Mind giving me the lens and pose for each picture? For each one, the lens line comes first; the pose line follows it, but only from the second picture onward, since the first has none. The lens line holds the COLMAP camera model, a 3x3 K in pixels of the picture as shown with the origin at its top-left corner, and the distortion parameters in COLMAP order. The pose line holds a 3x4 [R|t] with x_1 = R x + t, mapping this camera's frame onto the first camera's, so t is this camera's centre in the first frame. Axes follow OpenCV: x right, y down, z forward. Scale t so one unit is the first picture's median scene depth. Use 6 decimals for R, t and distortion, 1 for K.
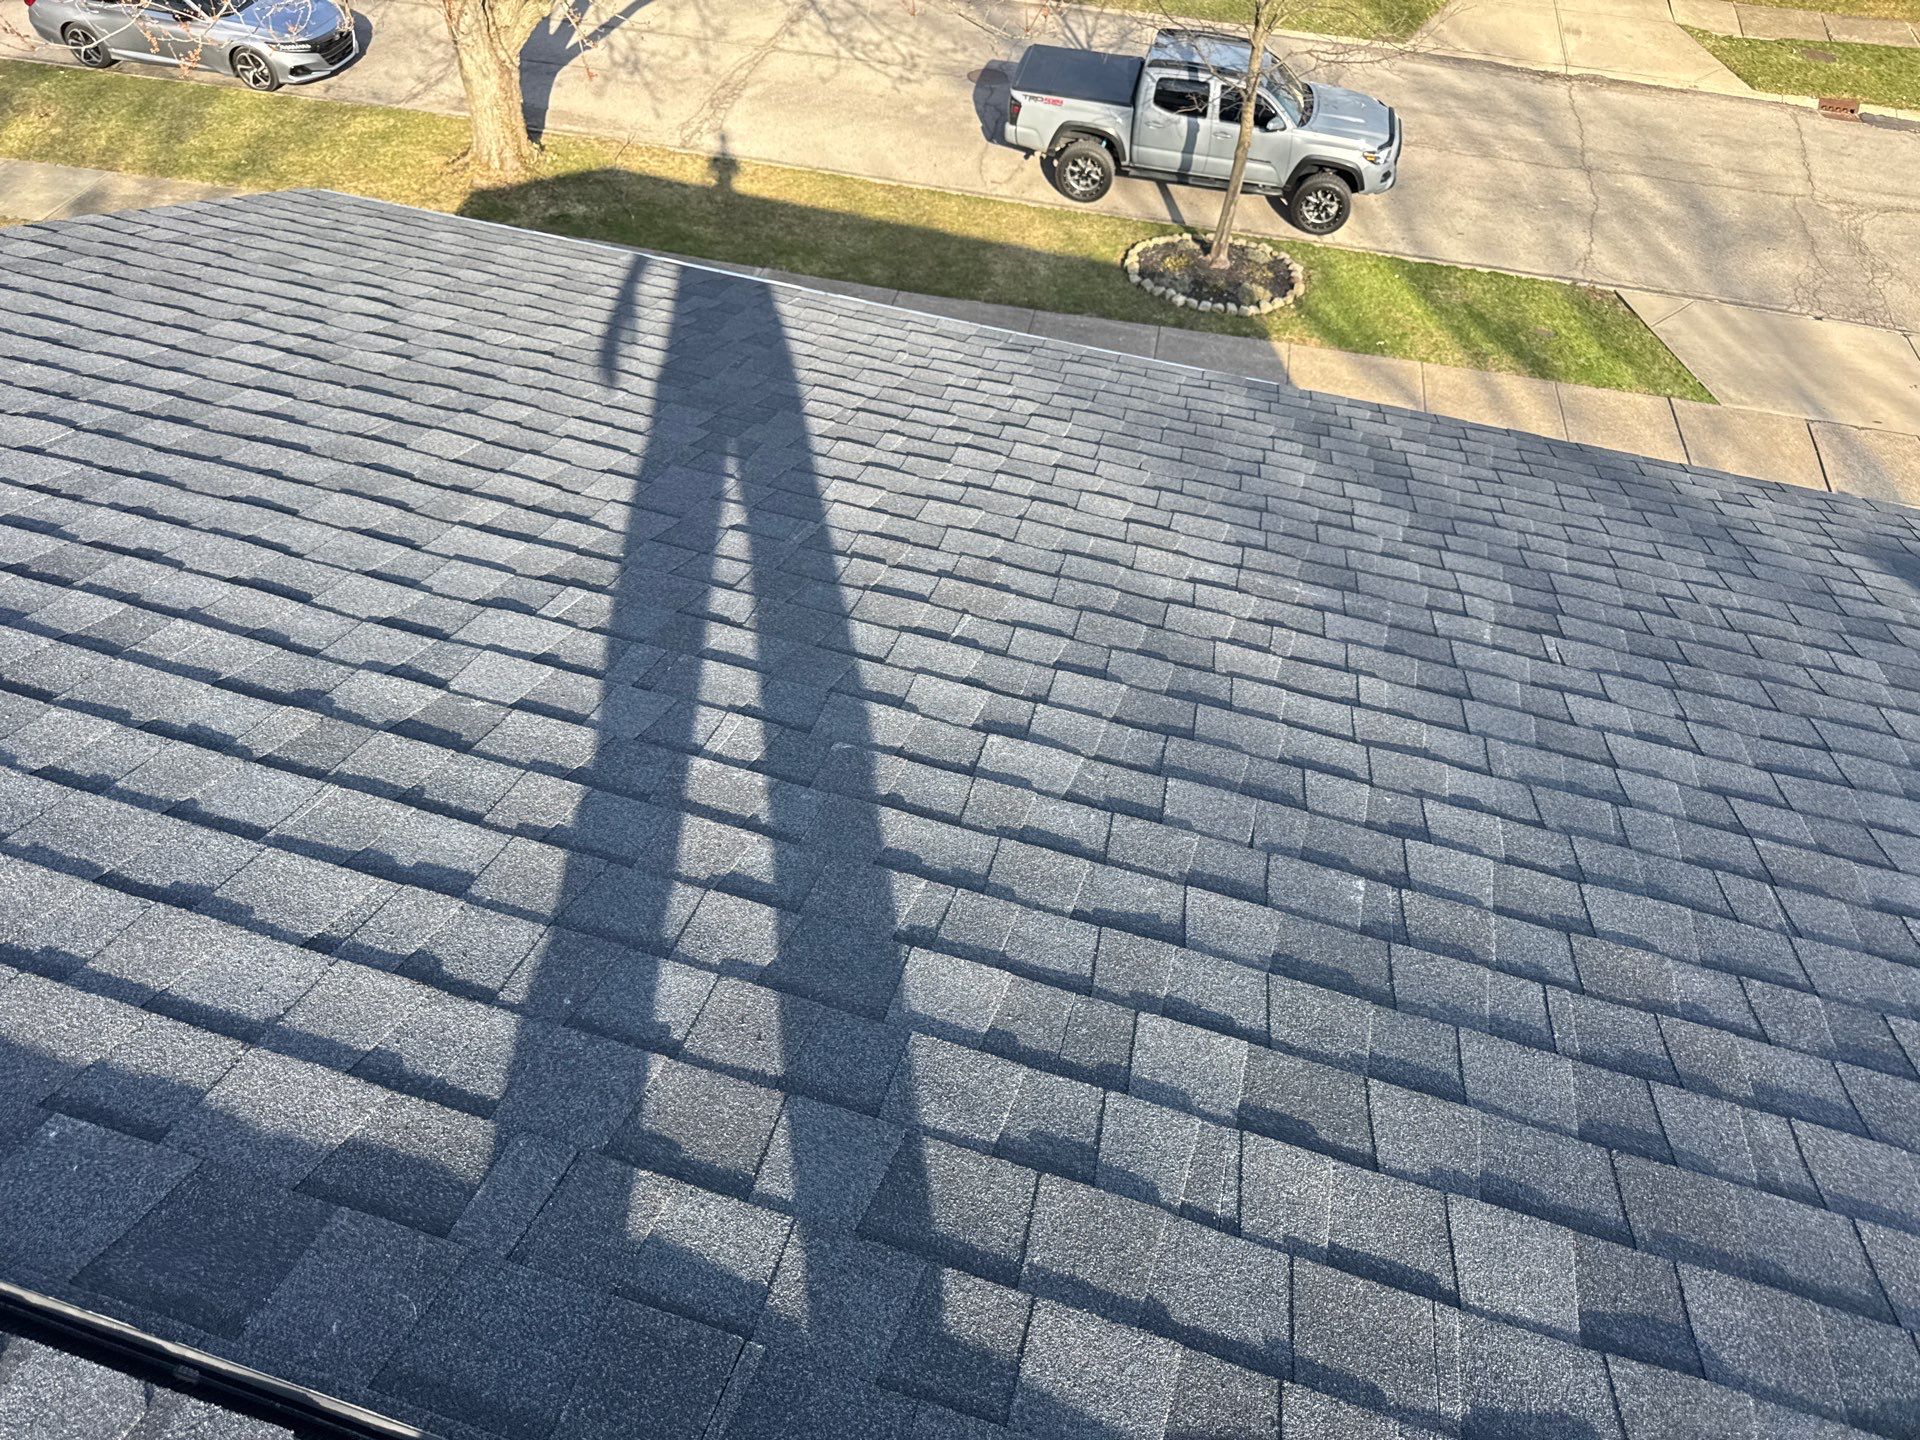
lens RADIAL K [[1396.7, 0, 960.0], [0, 1396.7, 720.0], [0, 0, 1]] dist [-0.003064, -0.018935]
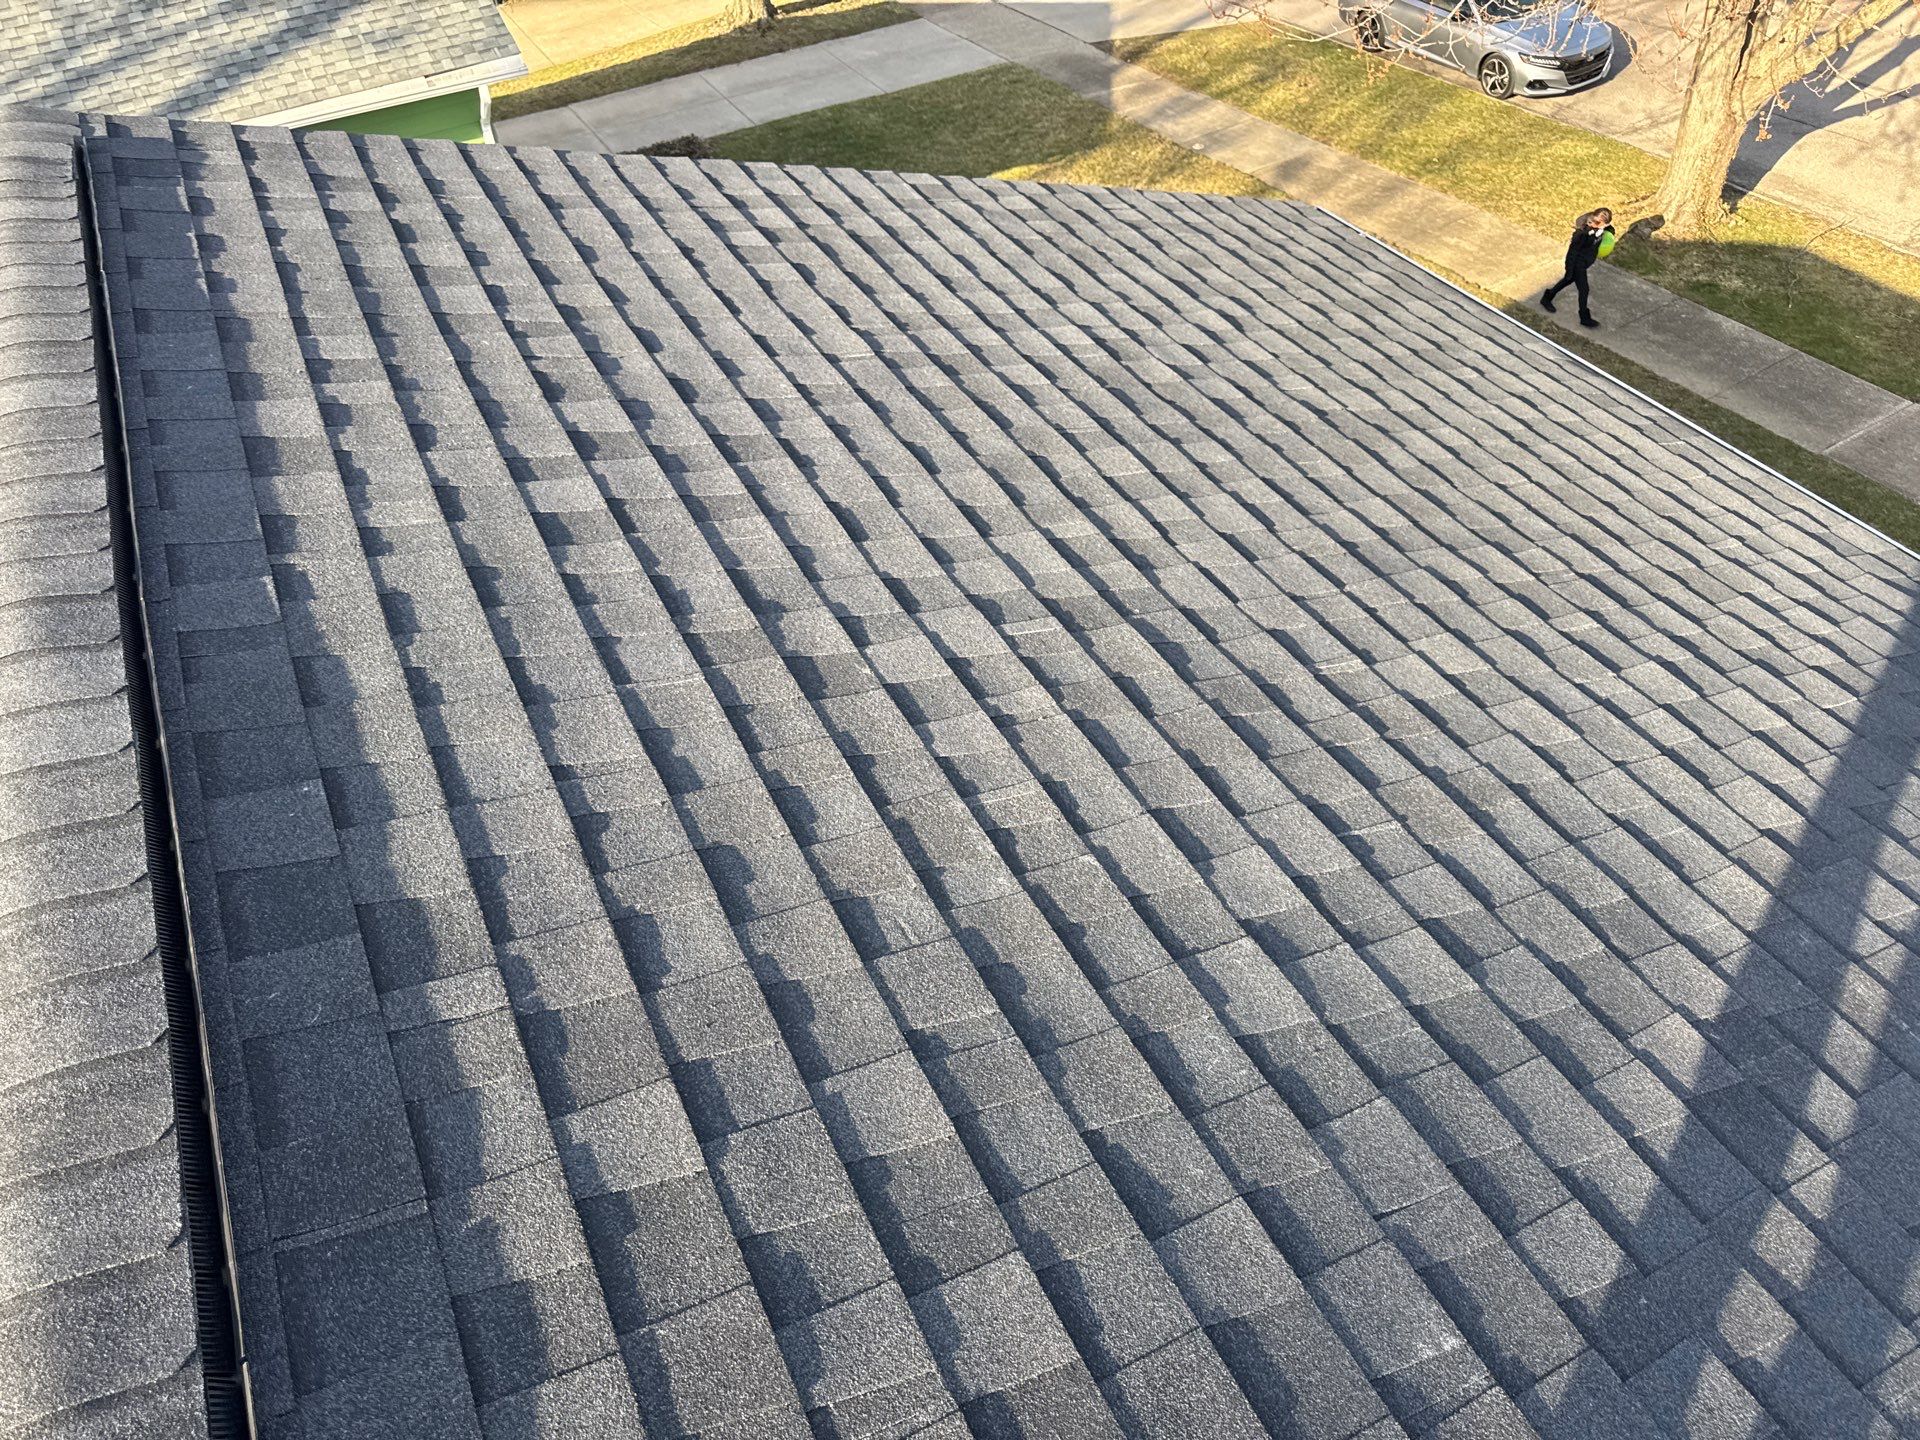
lens RADIAL K [[1422.1, 0, 960.0], [0, 1422.1, 720.0], [0, 0, 1]] dist [0.018094, -0.045754]
pose [[0.646911, 0.432248, -0.628226, 0.335103], [-0.436977, 0.885283, 0.159140, -0.144414], [0.624945, 0.171571, 0.761582, 0.121498]]
